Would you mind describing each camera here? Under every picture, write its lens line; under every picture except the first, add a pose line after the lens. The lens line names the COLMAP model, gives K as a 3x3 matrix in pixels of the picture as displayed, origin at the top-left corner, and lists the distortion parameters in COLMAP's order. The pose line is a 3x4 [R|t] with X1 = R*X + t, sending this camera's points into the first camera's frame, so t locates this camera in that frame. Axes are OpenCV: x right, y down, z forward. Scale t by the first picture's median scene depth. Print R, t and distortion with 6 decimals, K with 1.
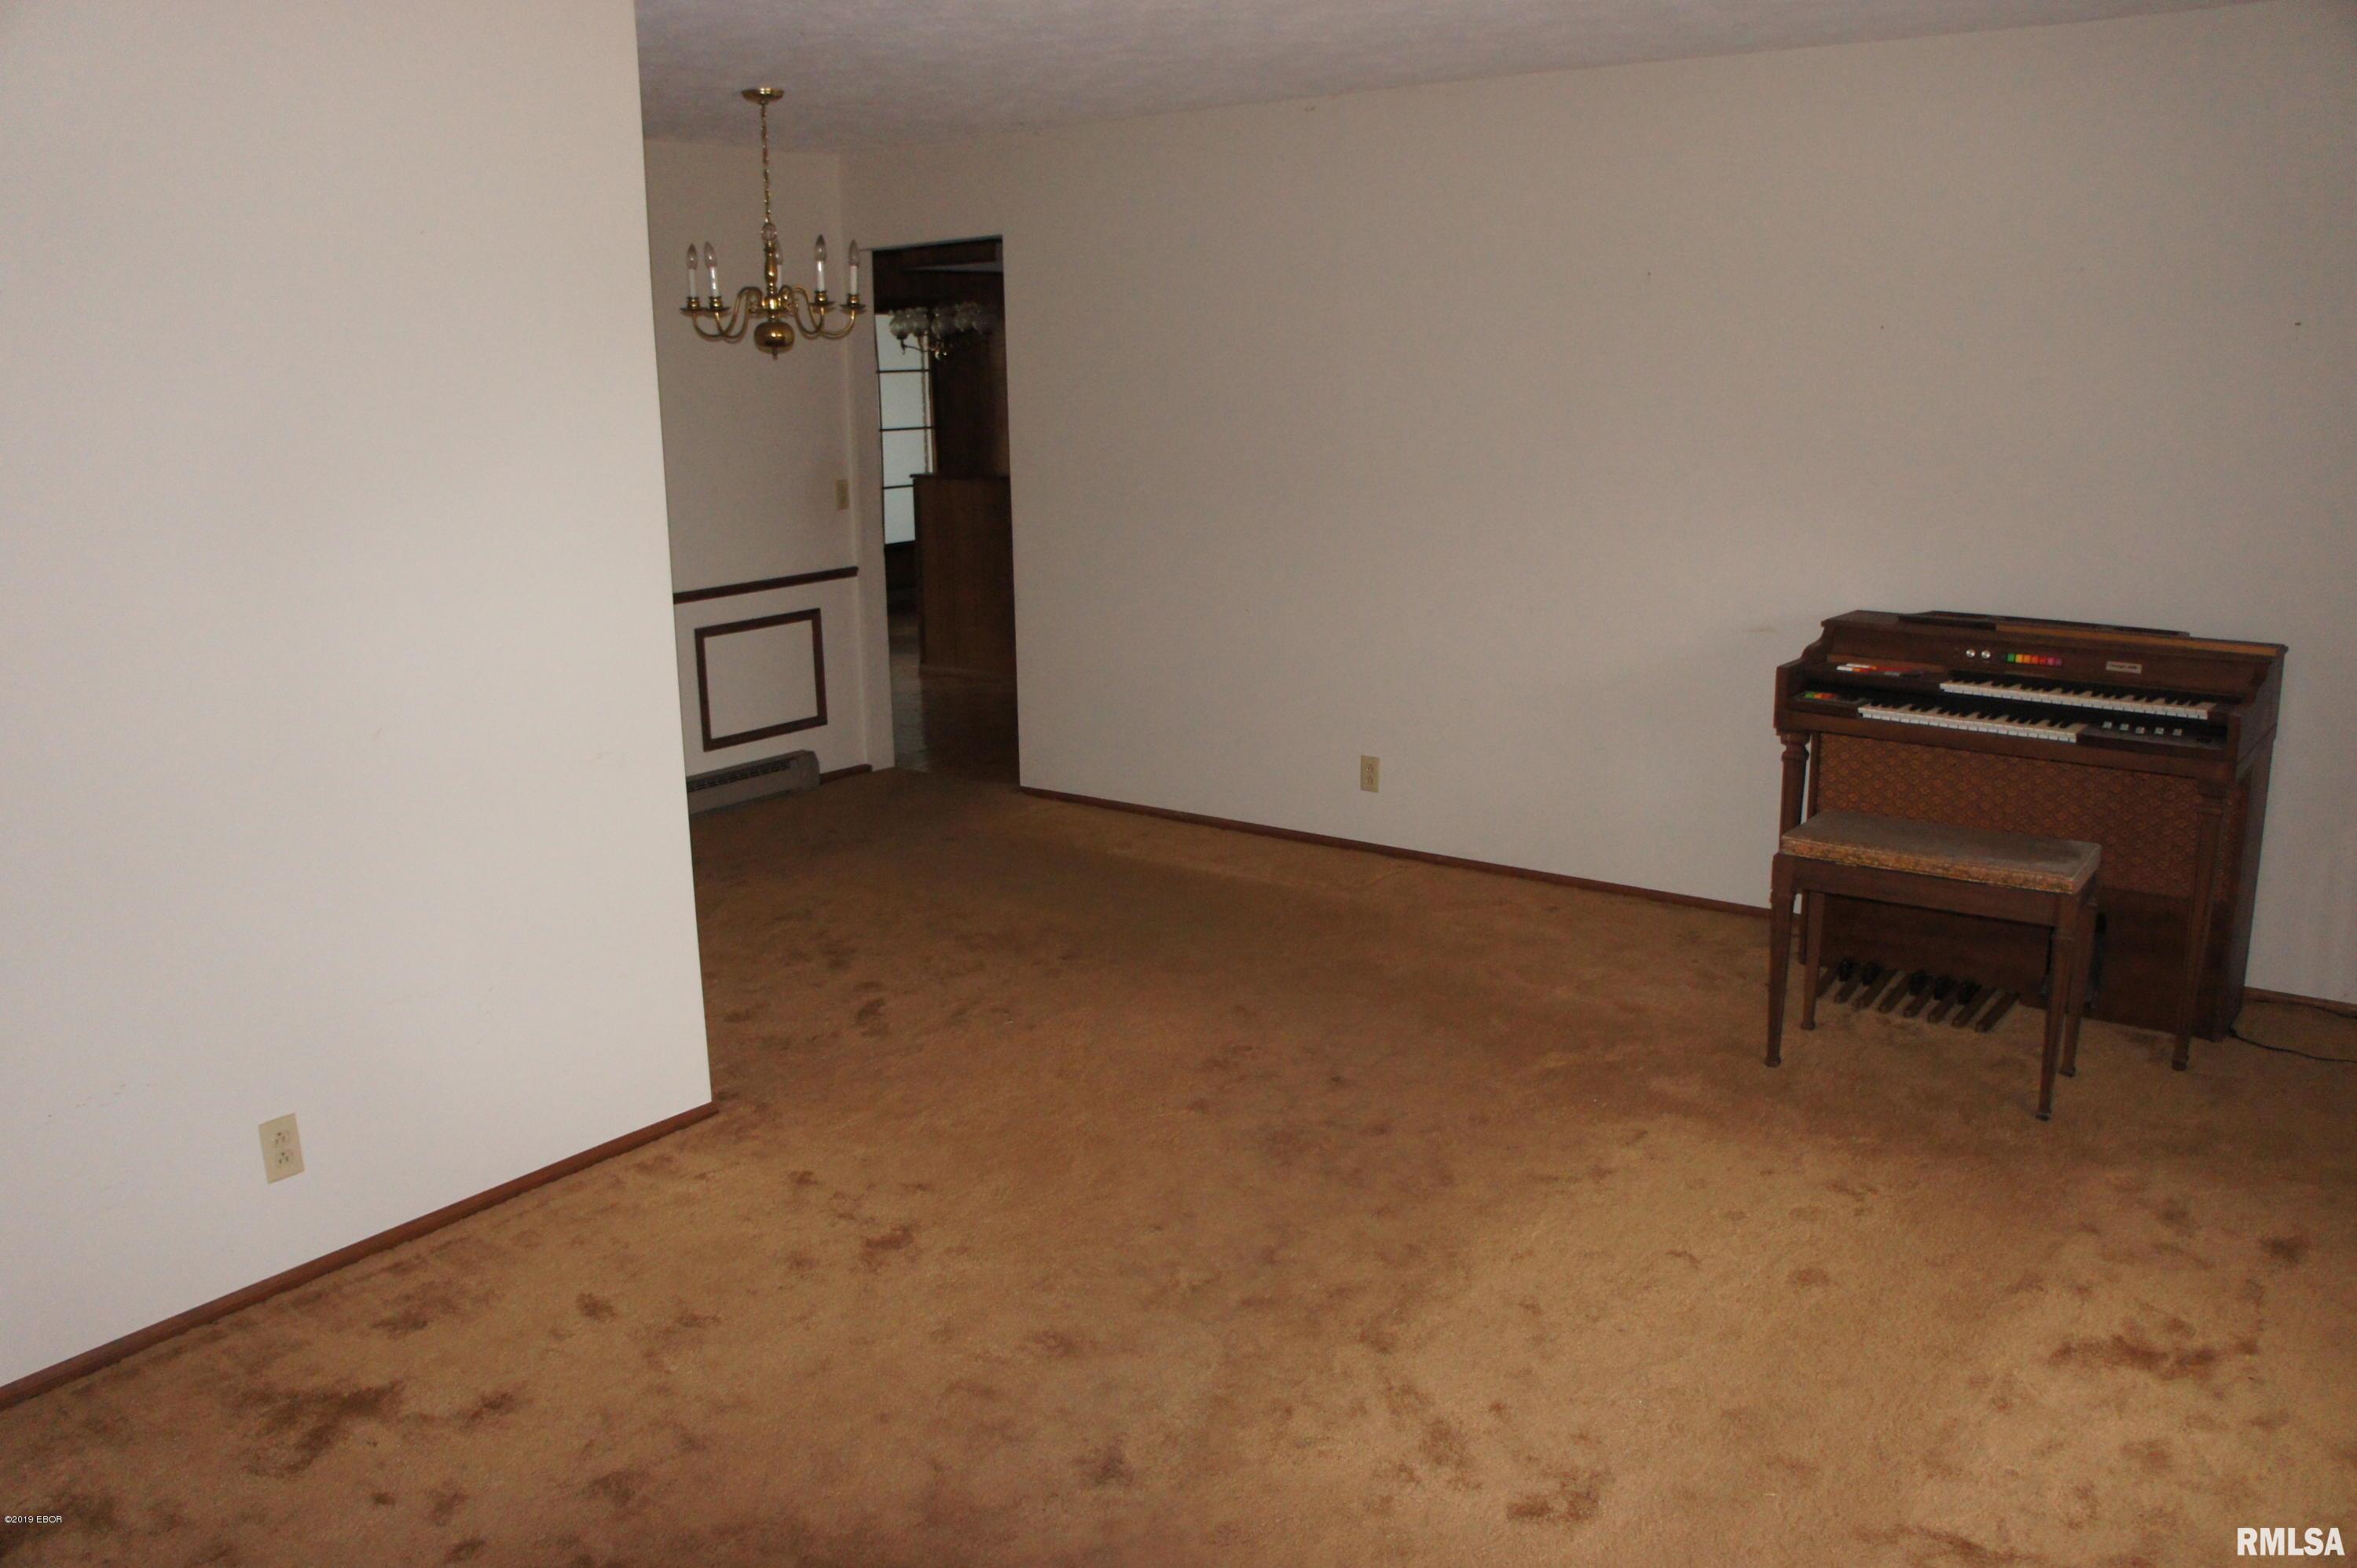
lens RADIAL K [[1969.9, 0, 1175.2], [0, 1969.9, 772.3], [0, 0, 1]] dist [0.048959, -0.003153]
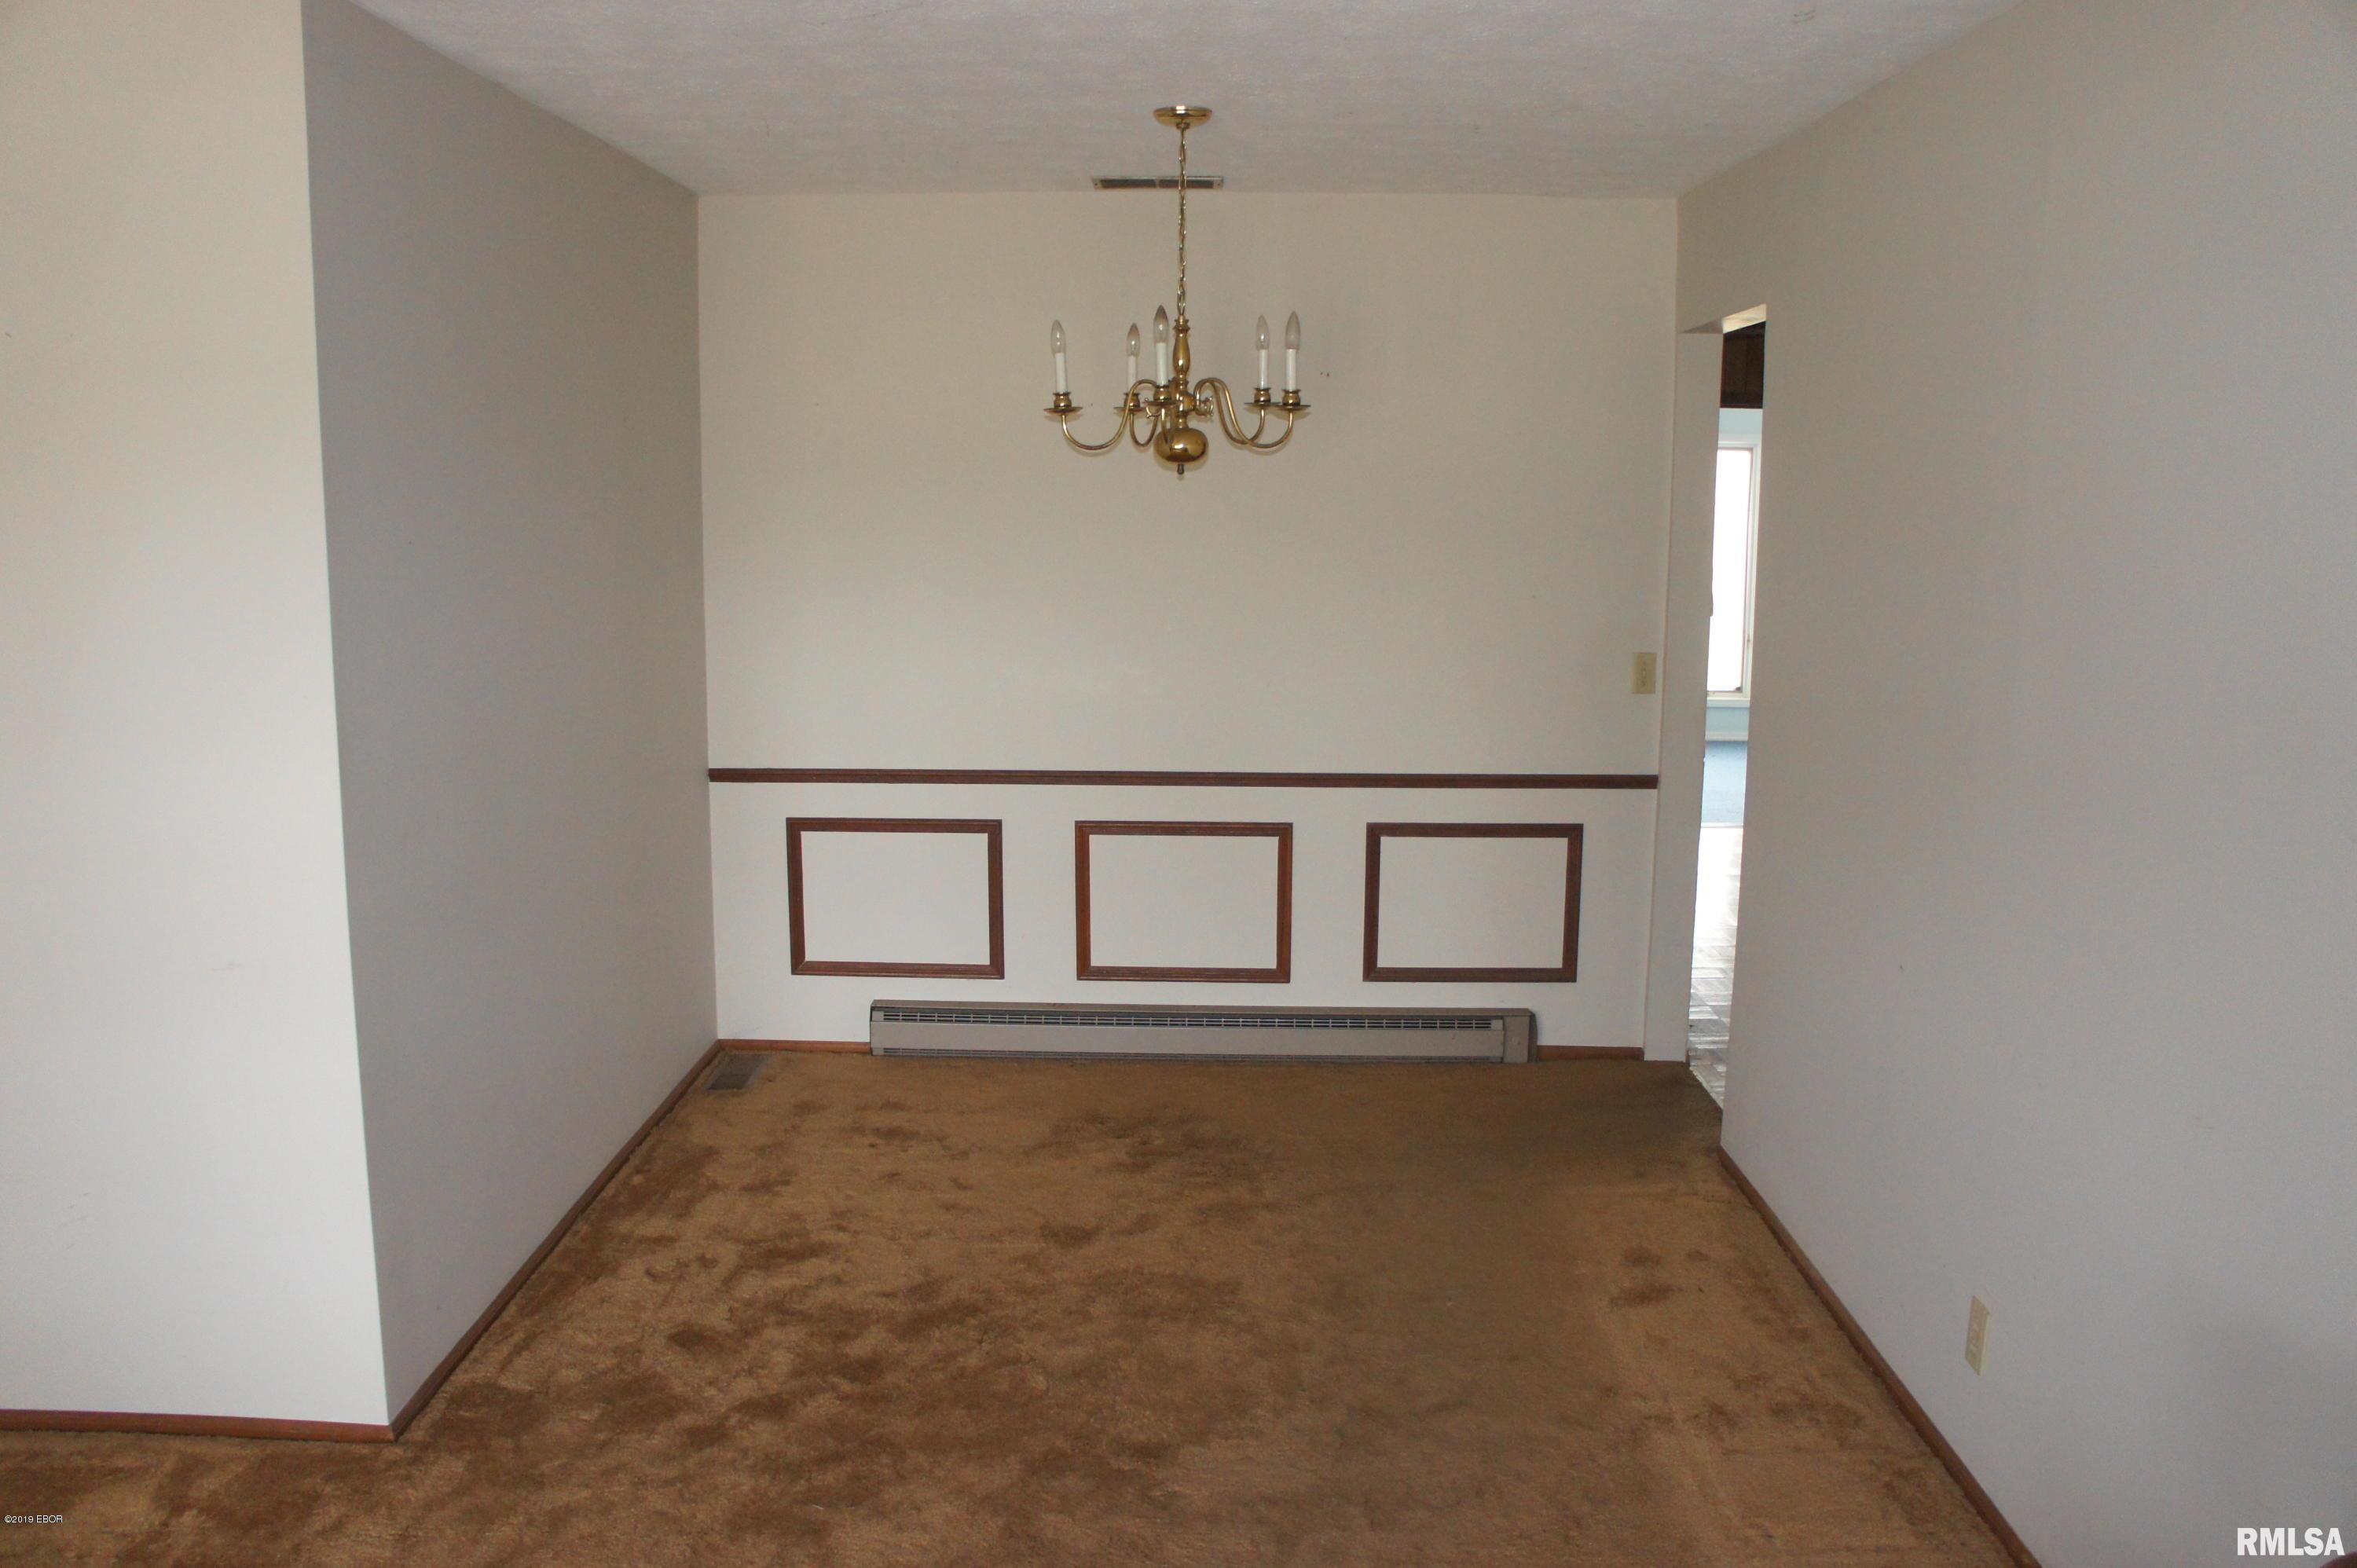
lens RADIAL K [[1969.9, 0, 1178.8], [0, 1969.9, 806.4], [0, 0, 1]] dist [0.048959, -0.003153]
pose [[0.606996, 0.161229, -0.778178, 0.378825], [-0.193791, 0.979673, 0.051815, -0.126829], [0.770715, 0.119353, 0.625902, 0.554782]]
